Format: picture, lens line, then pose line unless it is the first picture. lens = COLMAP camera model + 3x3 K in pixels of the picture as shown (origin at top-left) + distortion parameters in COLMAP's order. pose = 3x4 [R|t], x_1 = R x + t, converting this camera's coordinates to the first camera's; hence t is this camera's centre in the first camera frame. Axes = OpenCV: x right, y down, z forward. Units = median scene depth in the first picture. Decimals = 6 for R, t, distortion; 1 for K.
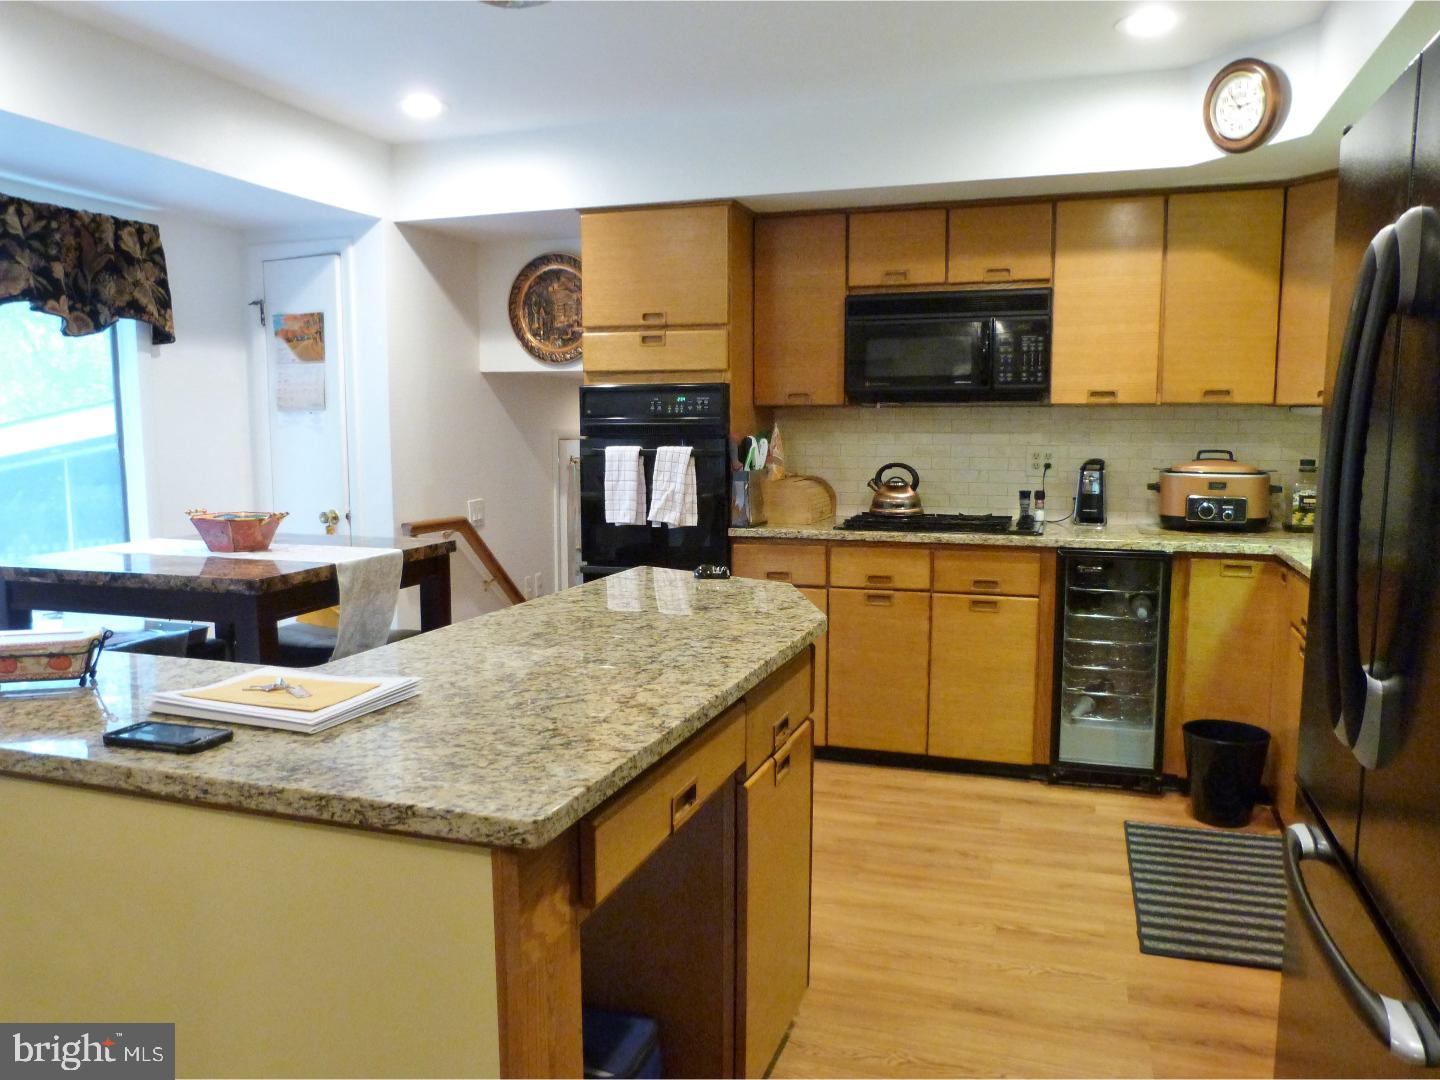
lens RADIAL K [[1083.9, 0, 715.5], [0, 1083.9, 543.5], [0, 0, 1]] dist [-0.037901, 0.035186]
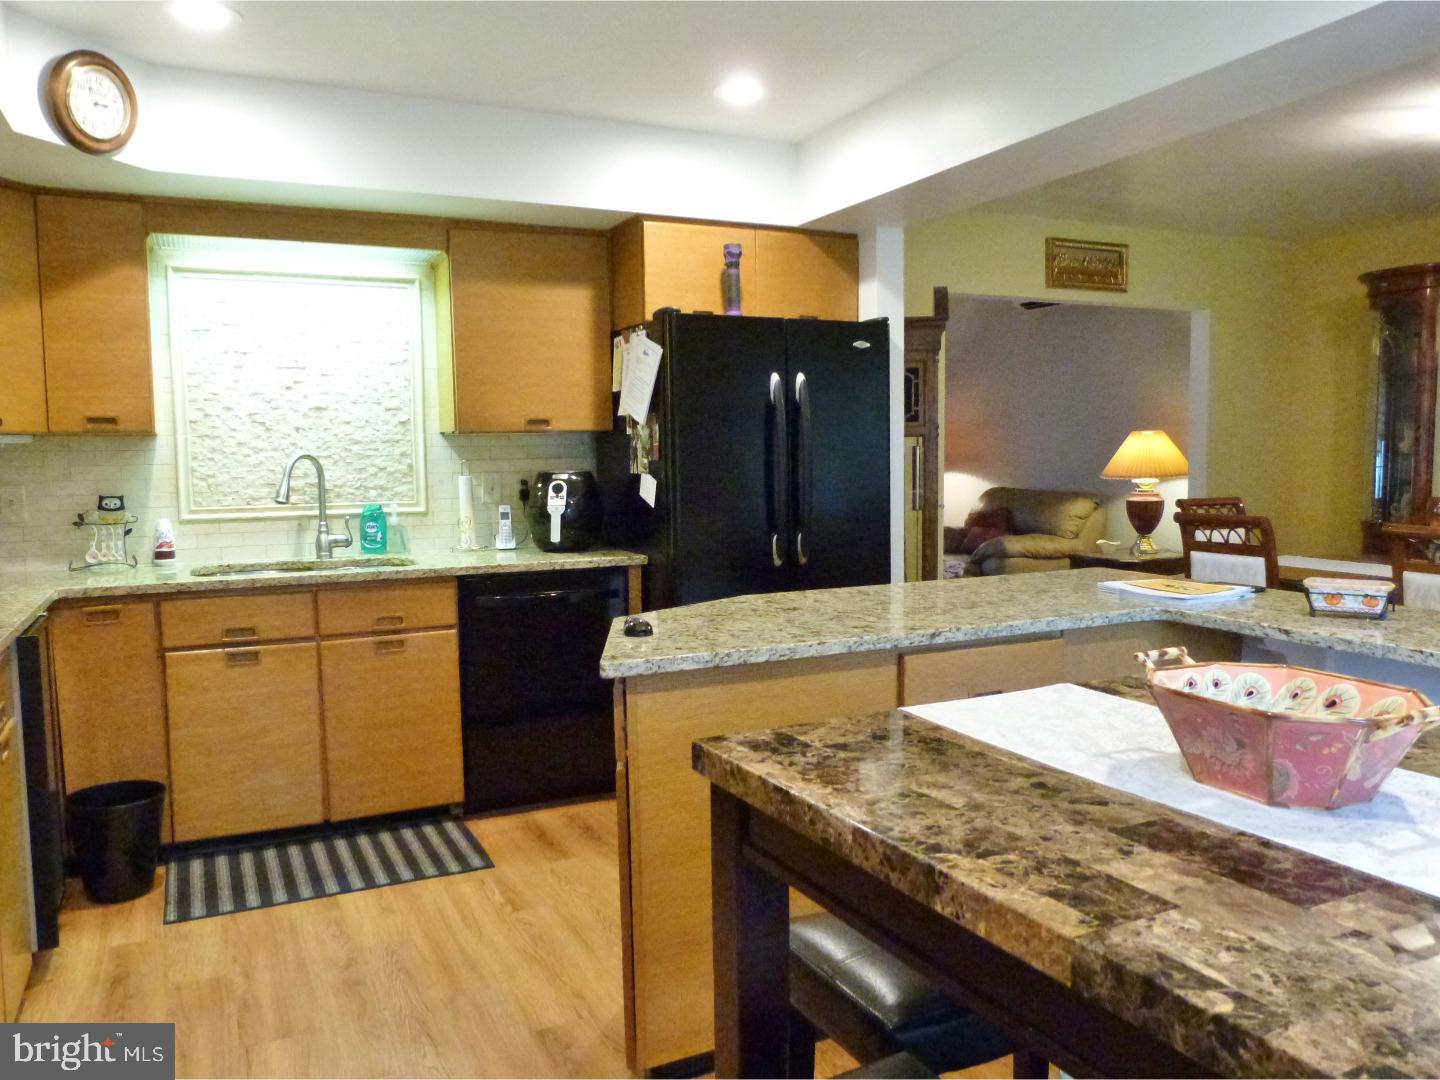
lens RADIAL K [[1083.9, 0, 715.8], [0, 1083.9, 542.1], [0, 0, 1]] dist [-0.037901, 0.035186]
pose [[-0.699115, -0.050080, 0.713253, -0.444326], [0.092068, 0.982935, 0.159258, -0.113589], [-0.709057, 0.177008, -0.682573, 1.073073]]
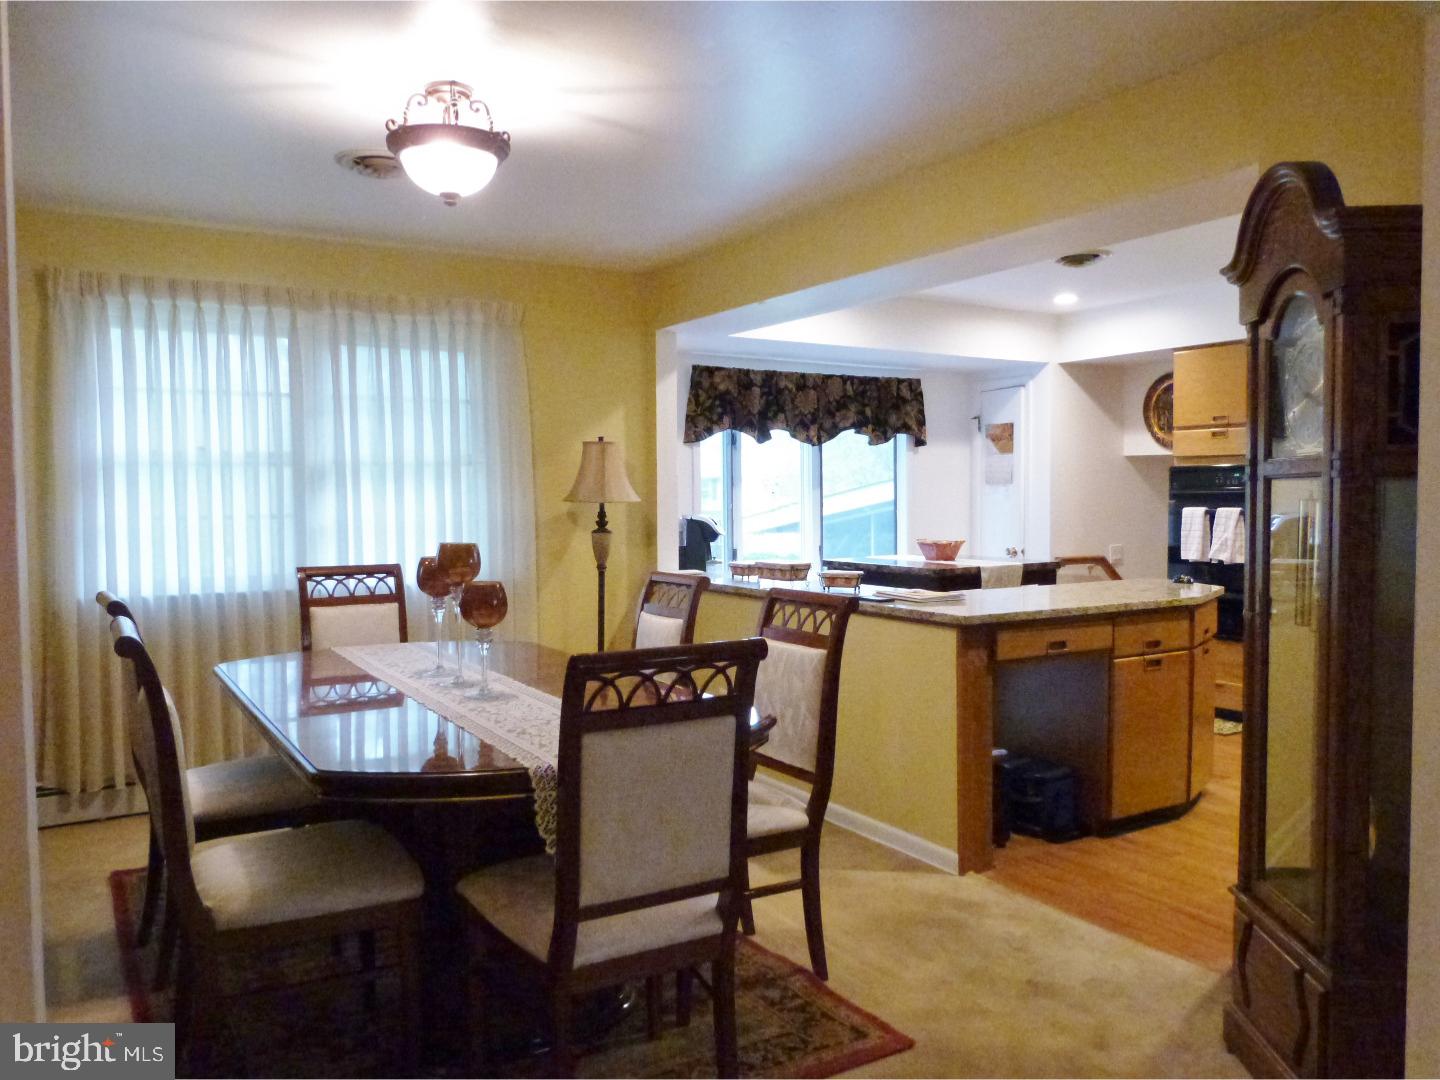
lens RADIAL K [[1083.9, 0, 719.4], [0, 1083.9, 538.4], [0, 0, 1]] dist [-0.037901, 0.035186]
pose [[0.766342, 0.022856, -0.642026, 0.375575], [-0.064728, 0.997028, -0.041768, 0.057326], [0.639164, 0.073566, 0.765544, -0.550475]]
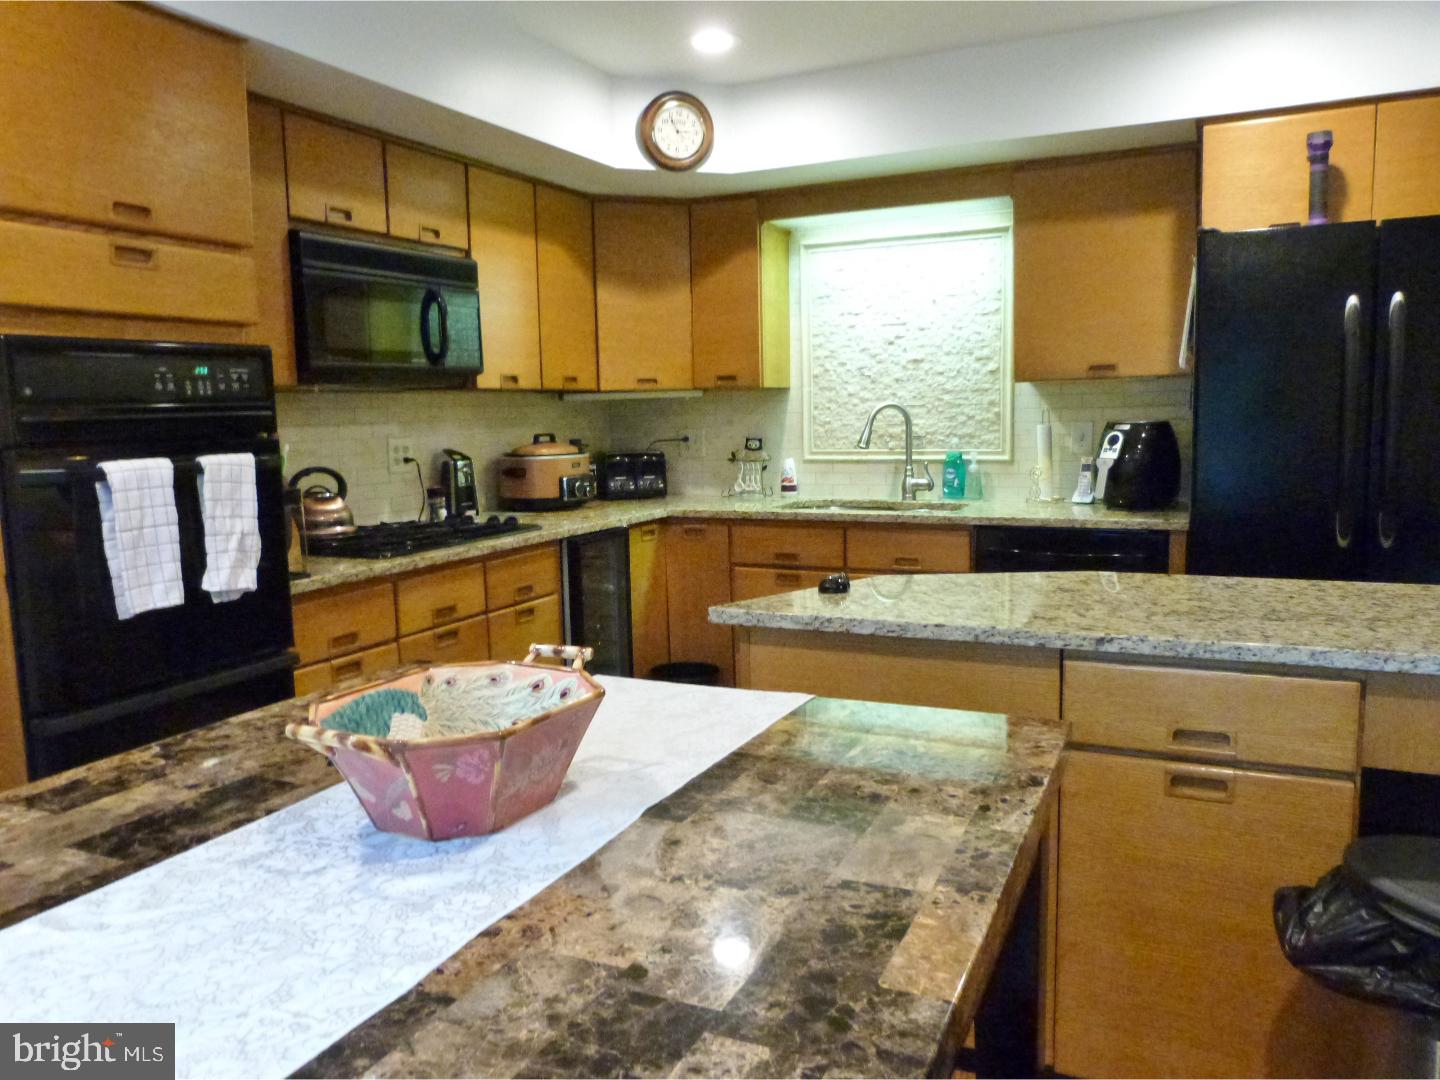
lens RADIAL K [[1083.9, 0, 715.8], [0, 1083.9, 536.8], [0, 0, 1]] dist [-0.037901, 0.035186]
pose [[0.120352, -0.118050, 0.985687, -0.578563], [0.131631, 0.986035, 0.102019, -0.072766], [-0.983966, 0.117469, 0.134210, 0.698340]]
